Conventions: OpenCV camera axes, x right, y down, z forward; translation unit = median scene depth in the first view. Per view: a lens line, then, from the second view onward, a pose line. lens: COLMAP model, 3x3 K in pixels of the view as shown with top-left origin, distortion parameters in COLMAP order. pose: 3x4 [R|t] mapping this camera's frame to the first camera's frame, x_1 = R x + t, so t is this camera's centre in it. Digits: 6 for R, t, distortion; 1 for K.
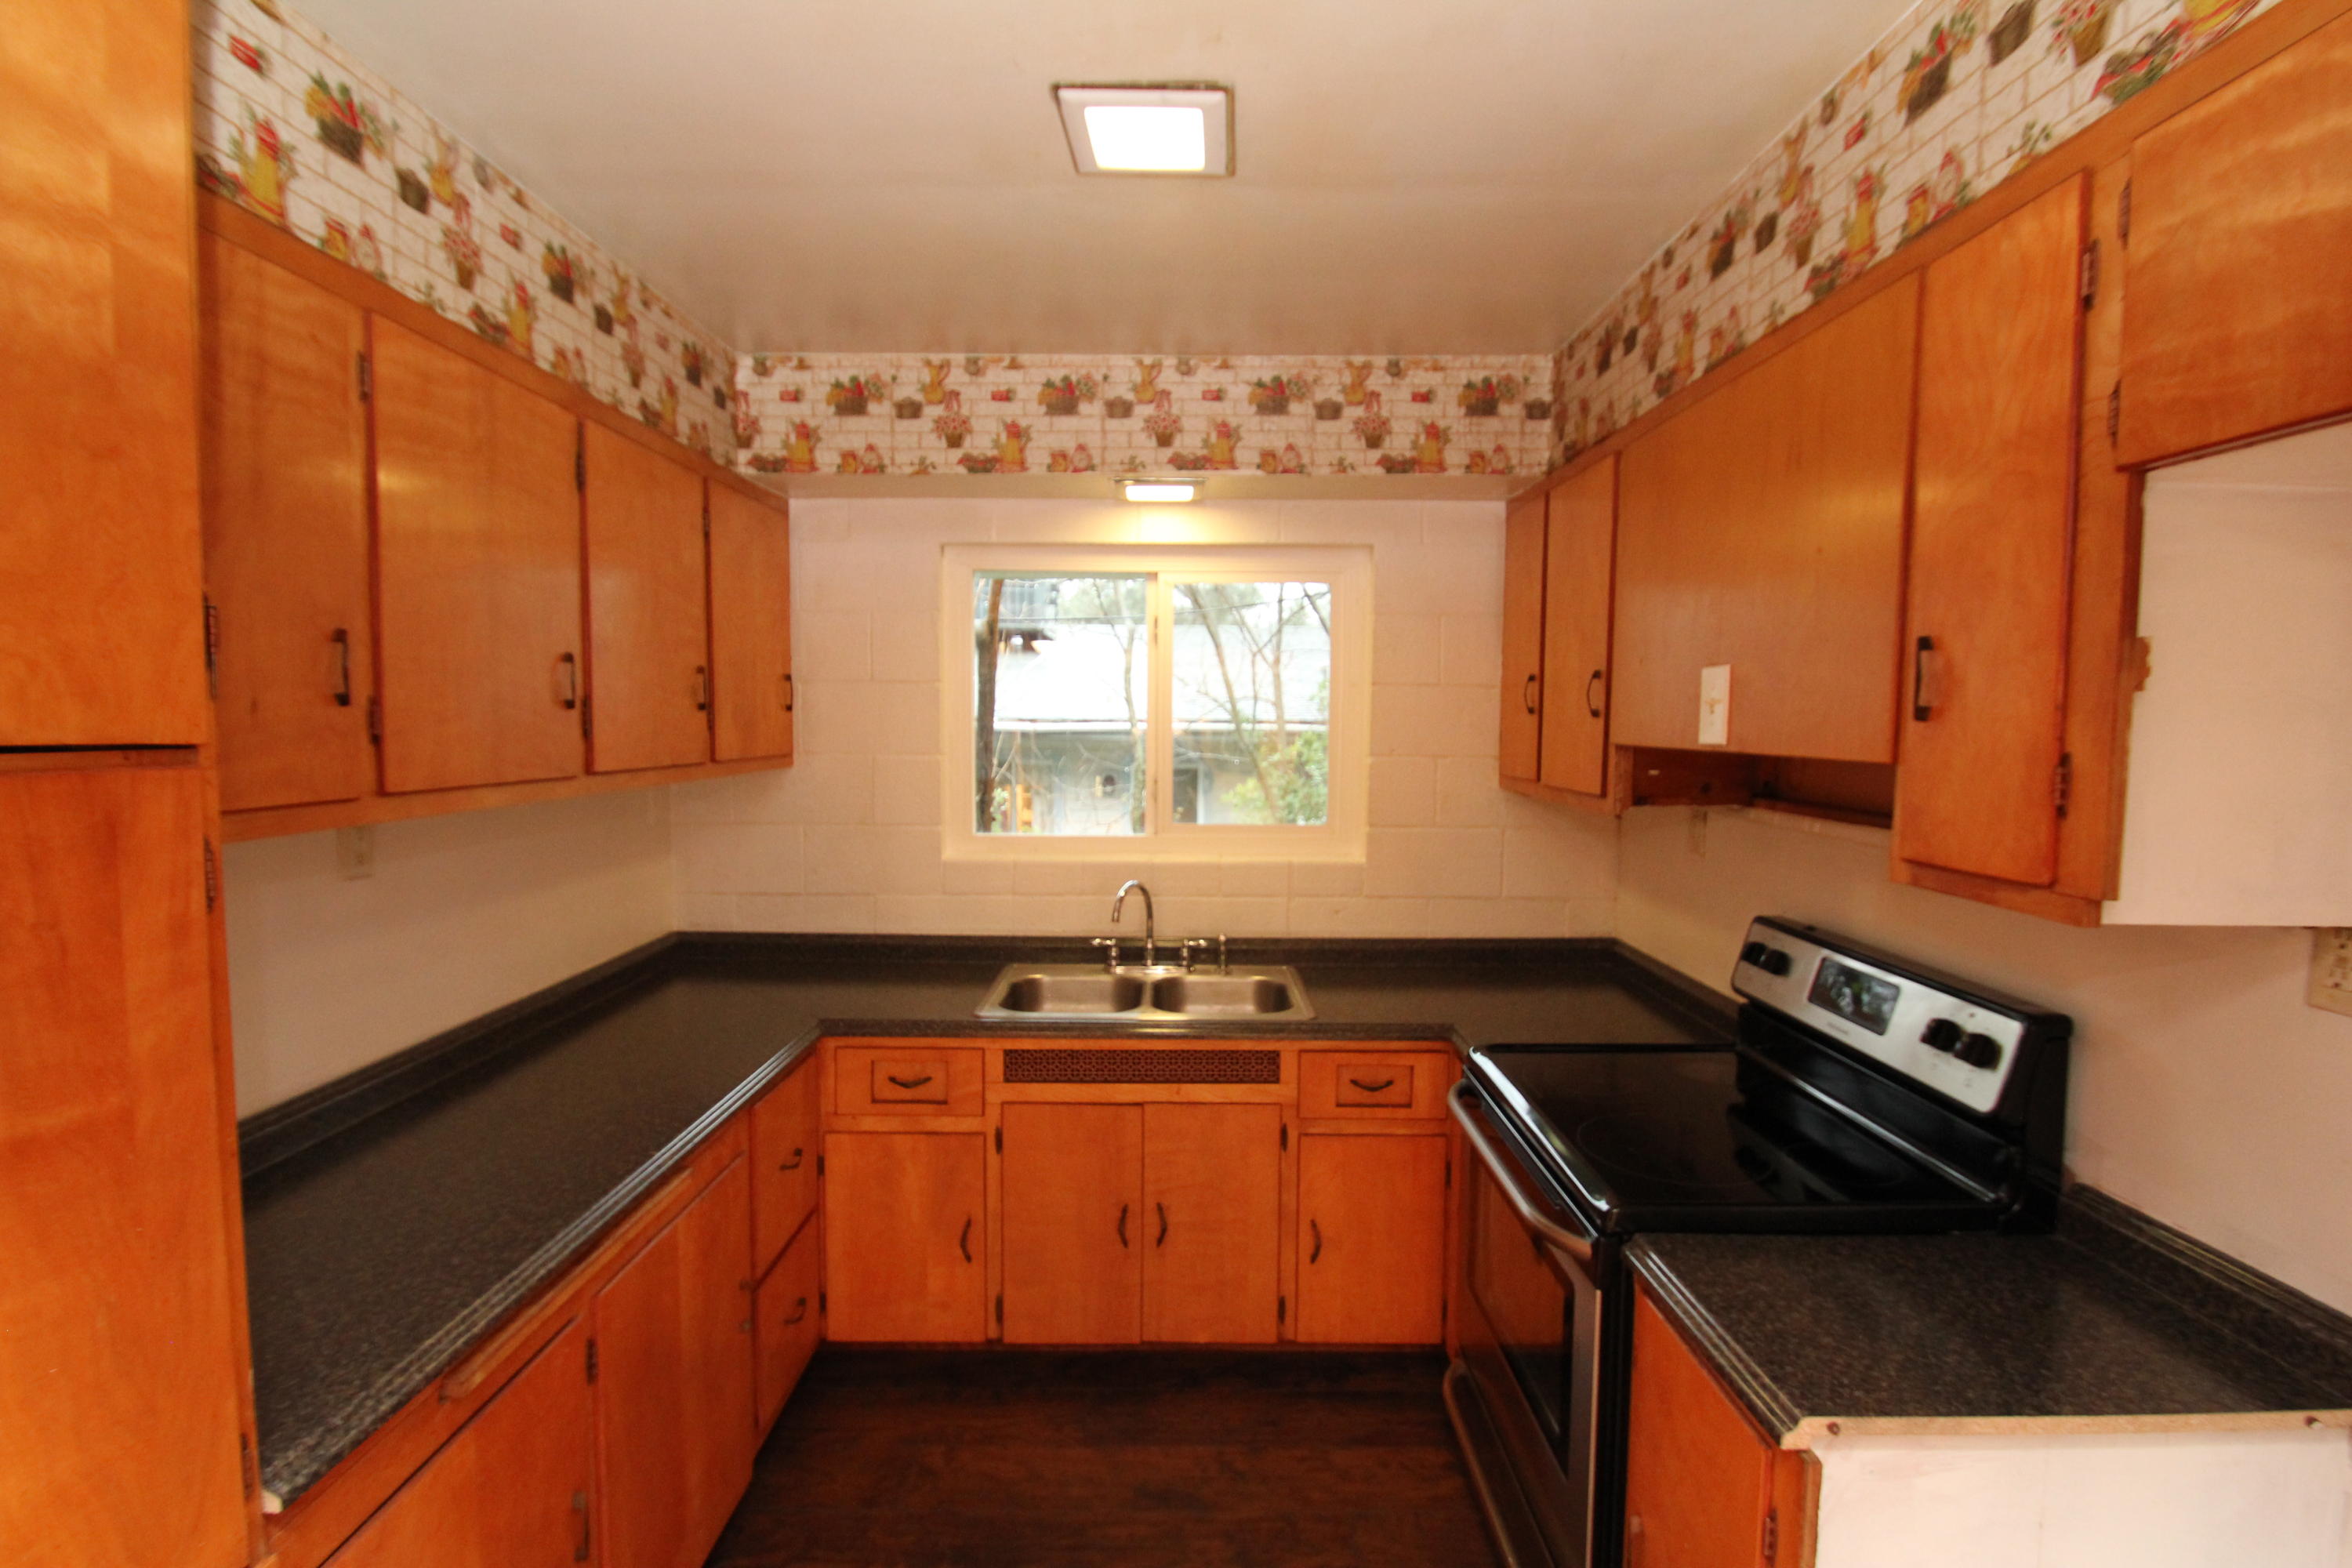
lens RADIAL K [[1089.6, 0, 1187.1], [0, 1089.6, 795.6], [0, 0, 1]] dist [0.016440, -0.019213]
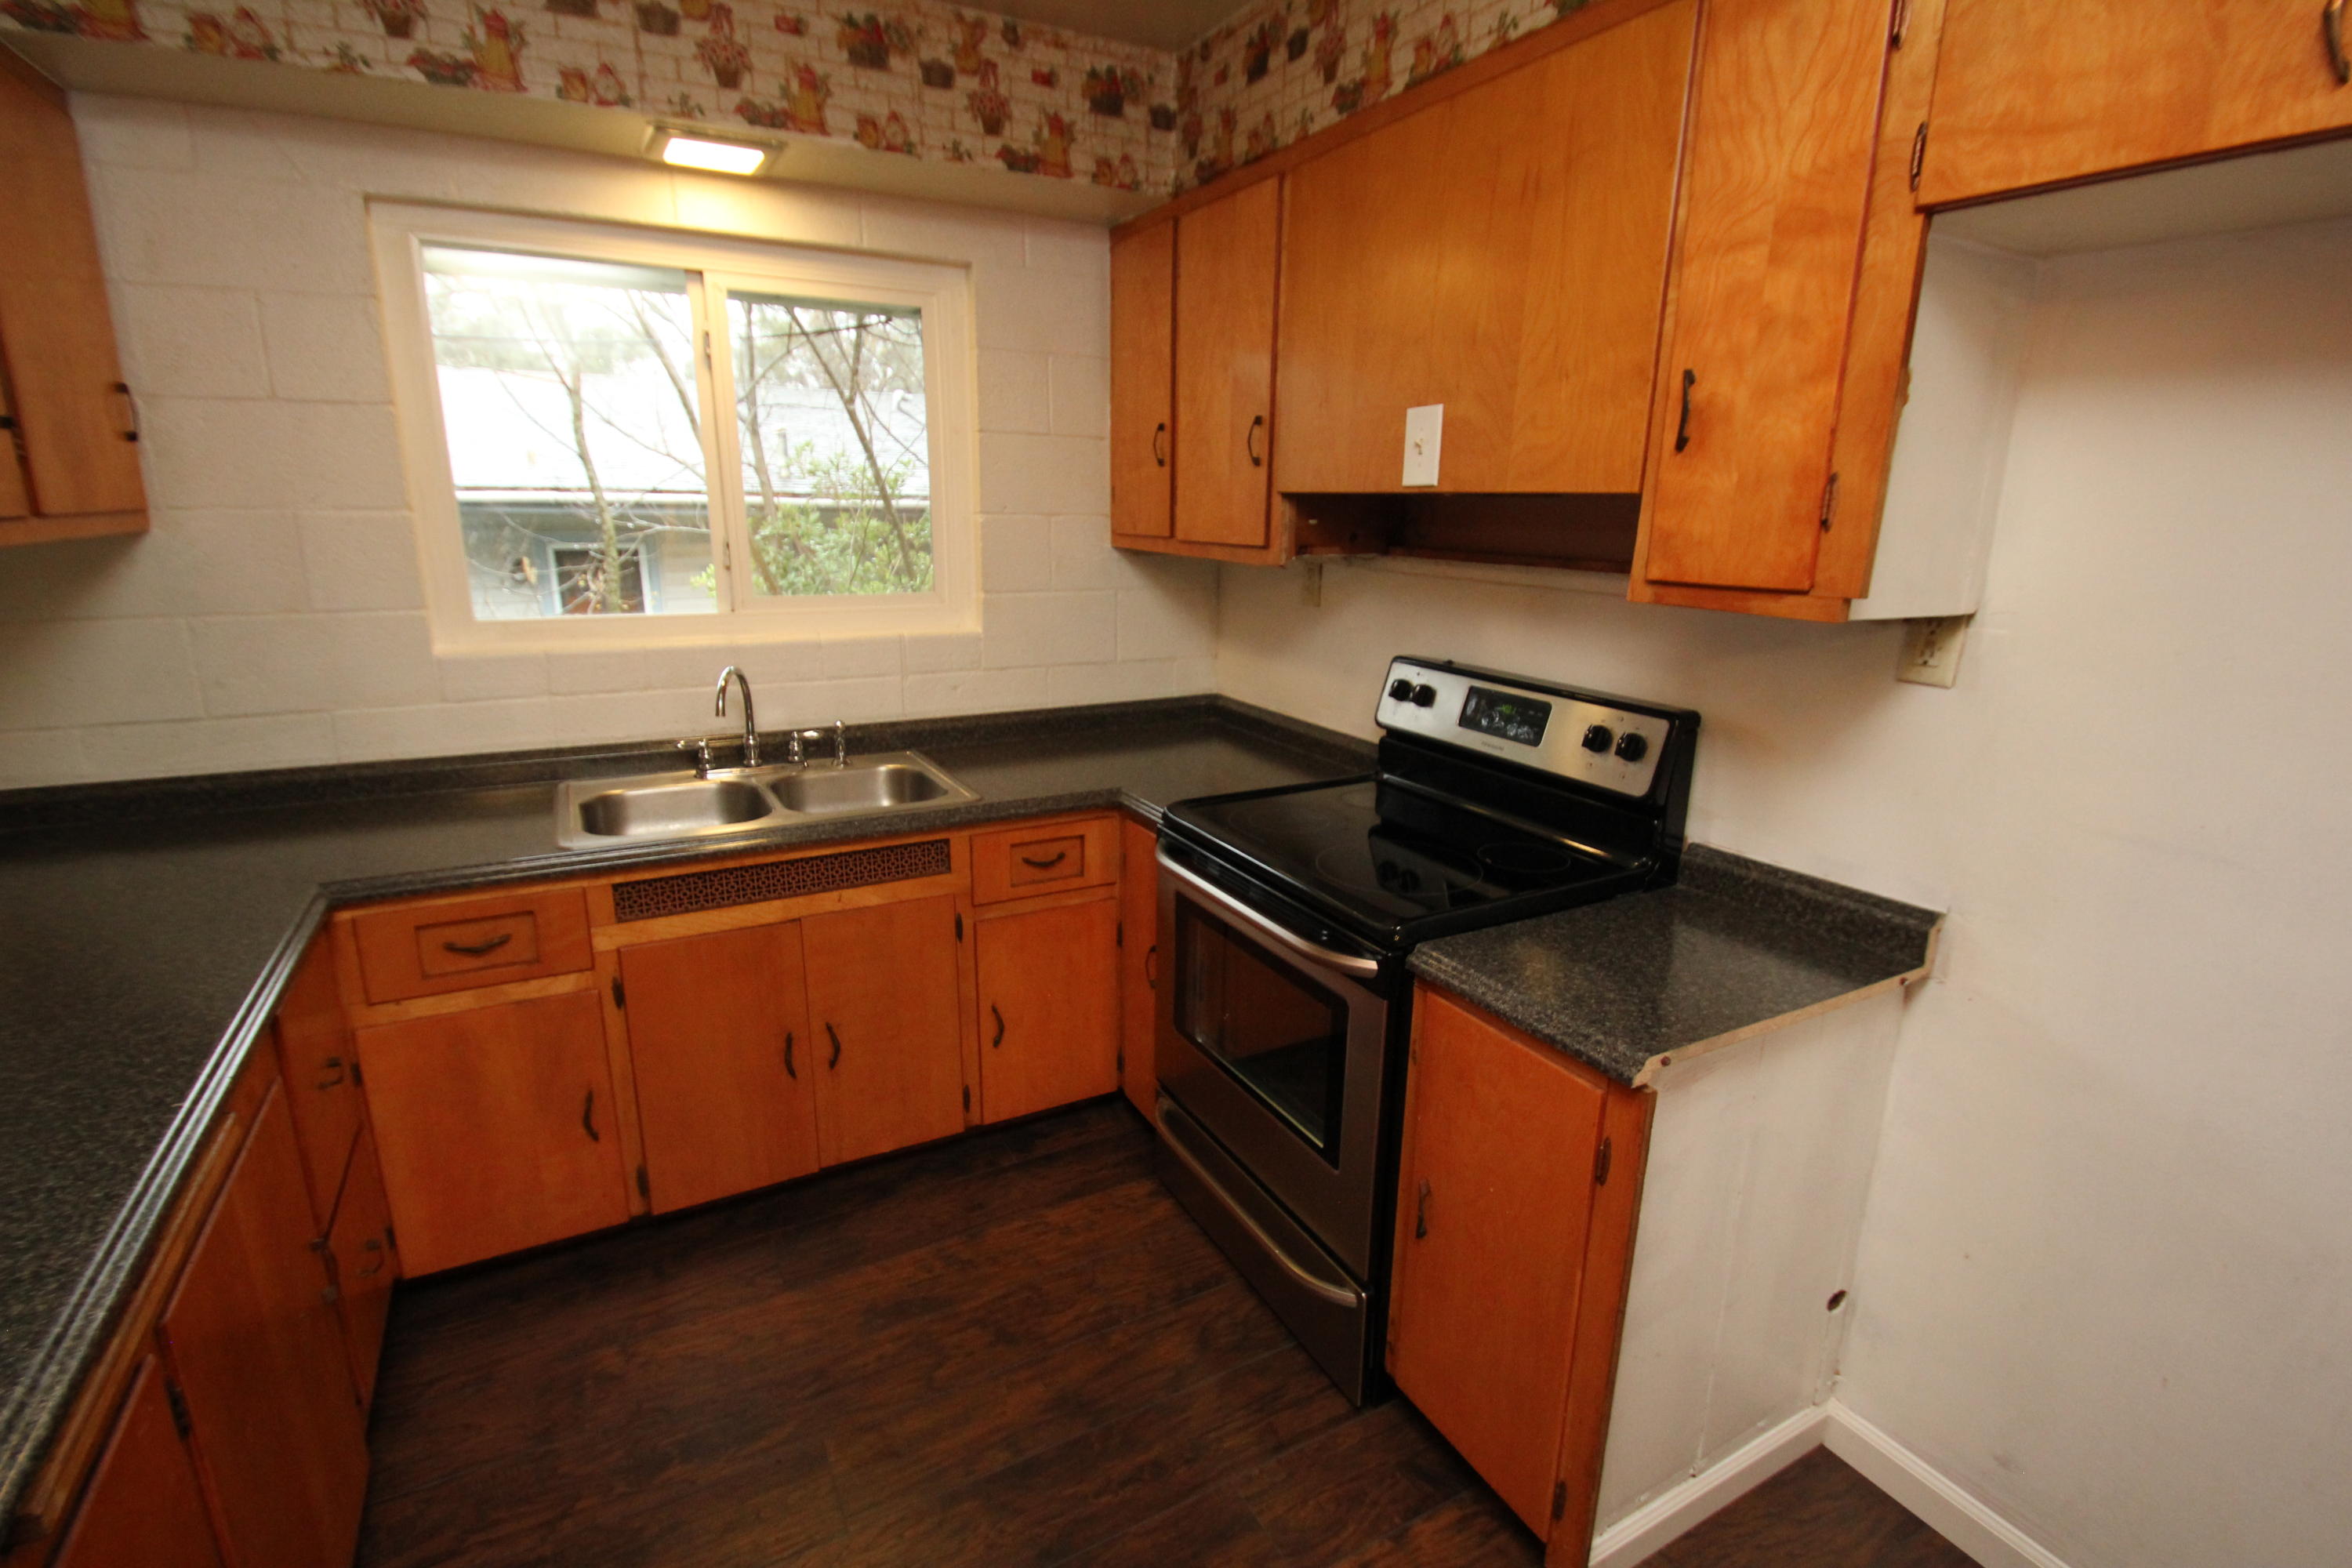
lens RADIAL K [[1089.6, 0, 1187.1], [0, 1089.6, 795.6], [0, 0, 1]] dist [0.016440, -0.019213]
pose [[0.876064, -0.119417, 0.467173, -0.162558], [0.026588, 0.979338, 0.200476, 0.019254], [-0.481461, -0.163209, 0.861138, 0.117139]]
